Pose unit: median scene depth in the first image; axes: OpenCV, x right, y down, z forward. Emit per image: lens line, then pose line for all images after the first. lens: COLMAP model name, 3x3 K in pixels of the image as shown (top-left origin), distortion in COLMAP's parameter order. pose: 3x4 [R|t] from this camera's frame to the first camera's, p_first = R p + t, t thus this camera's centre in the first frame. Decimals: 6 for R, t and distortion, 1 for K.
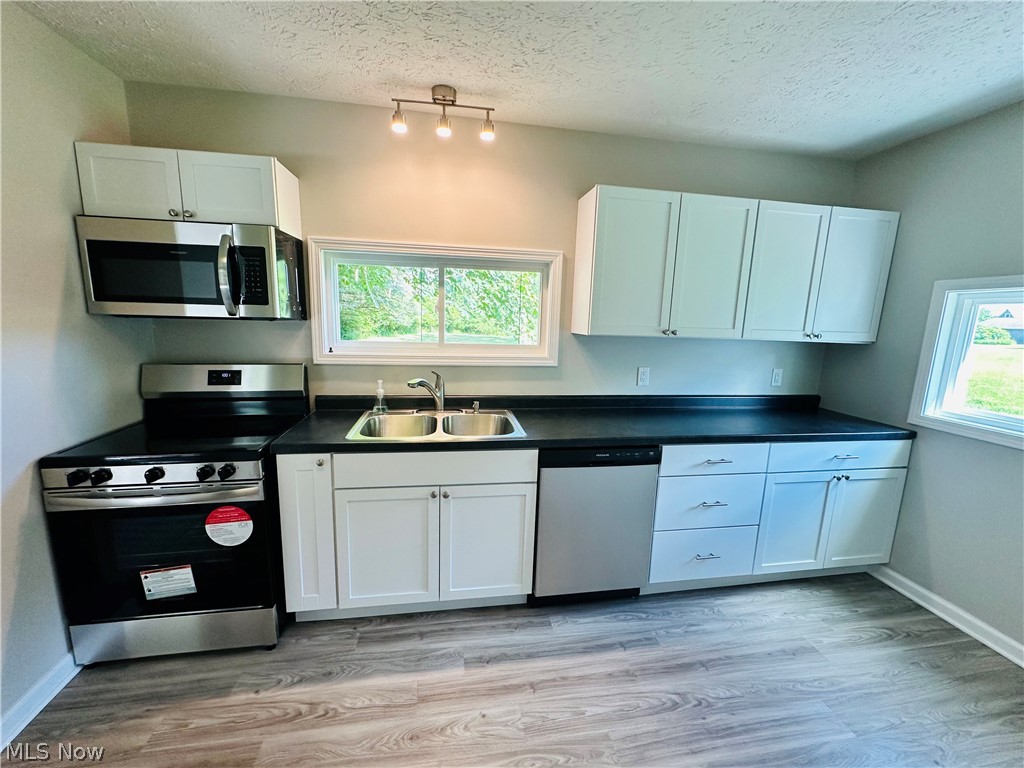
lens RADIAL K [[411.0, 0, 510.3], [0, 411.0, 382.9], [0, 0, 1]] dist [0.000462, -0.000057]
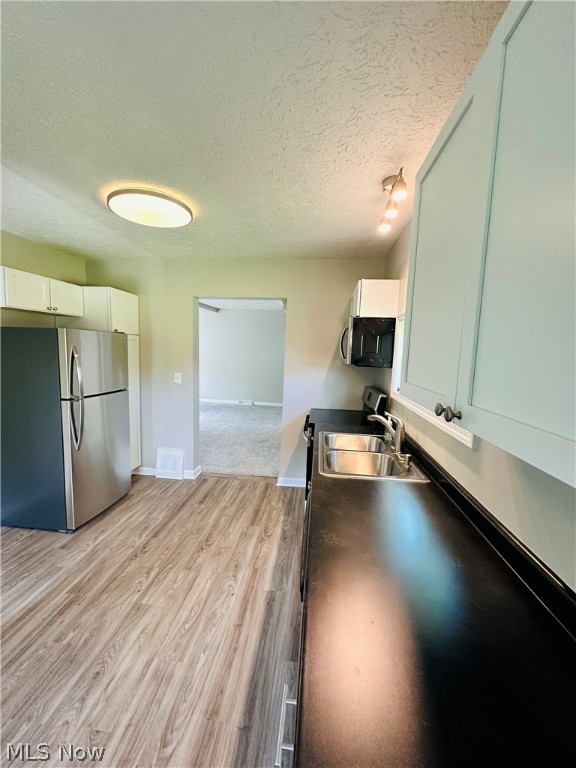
lens RADIAL K [[308.2, 0, 286.8], [0, 308.2, 385.3], [0, 0, 1]] dist [0.000462, -0.000057]
pose [[-0.266898, 0.065668, -0.961485, 0.971420], [-0.204945, 0.970988, 0.123208, -0.200660], [0.941681, 0.229936, -0.245696, 1.252516]]
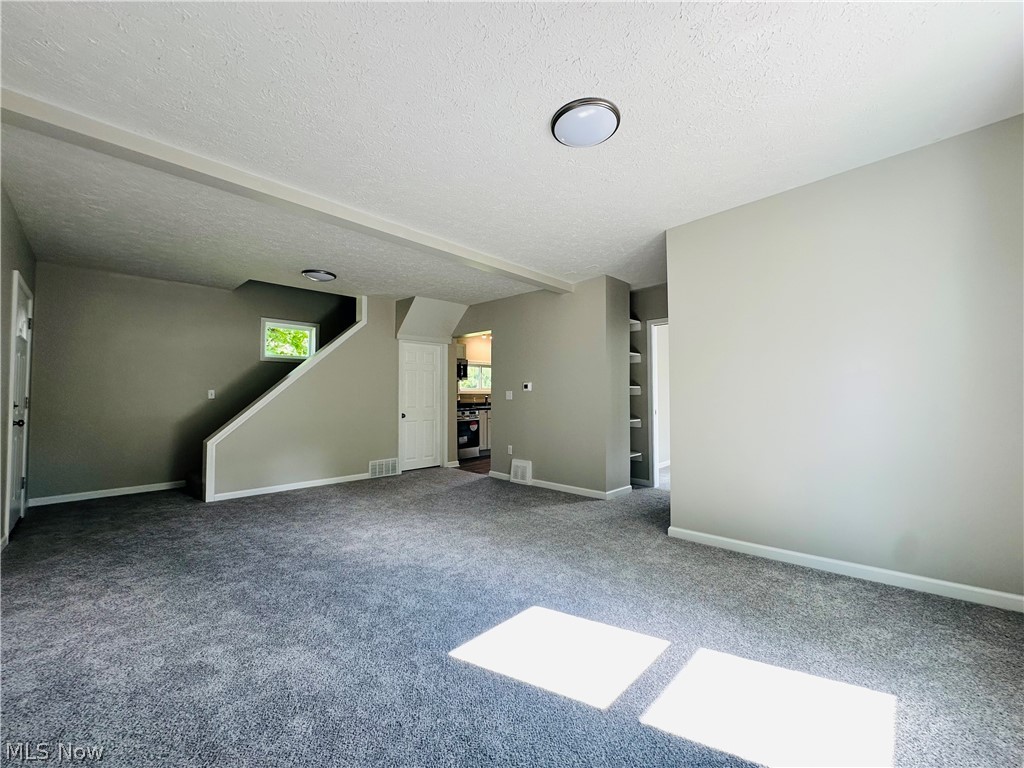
lens RADIAL K [[411.0, 0, 512.0], [0, 411.0, 381.3], [0, 0, 1]] dist [0.000462, -0.000057]
pose [[0.807971, -0.015476, 0.589018, -2.631934], [0.123938, 0.981754, -0.144215, 0.502603], [-0.576040, 0.189524, 0.795147, -2.552716]]
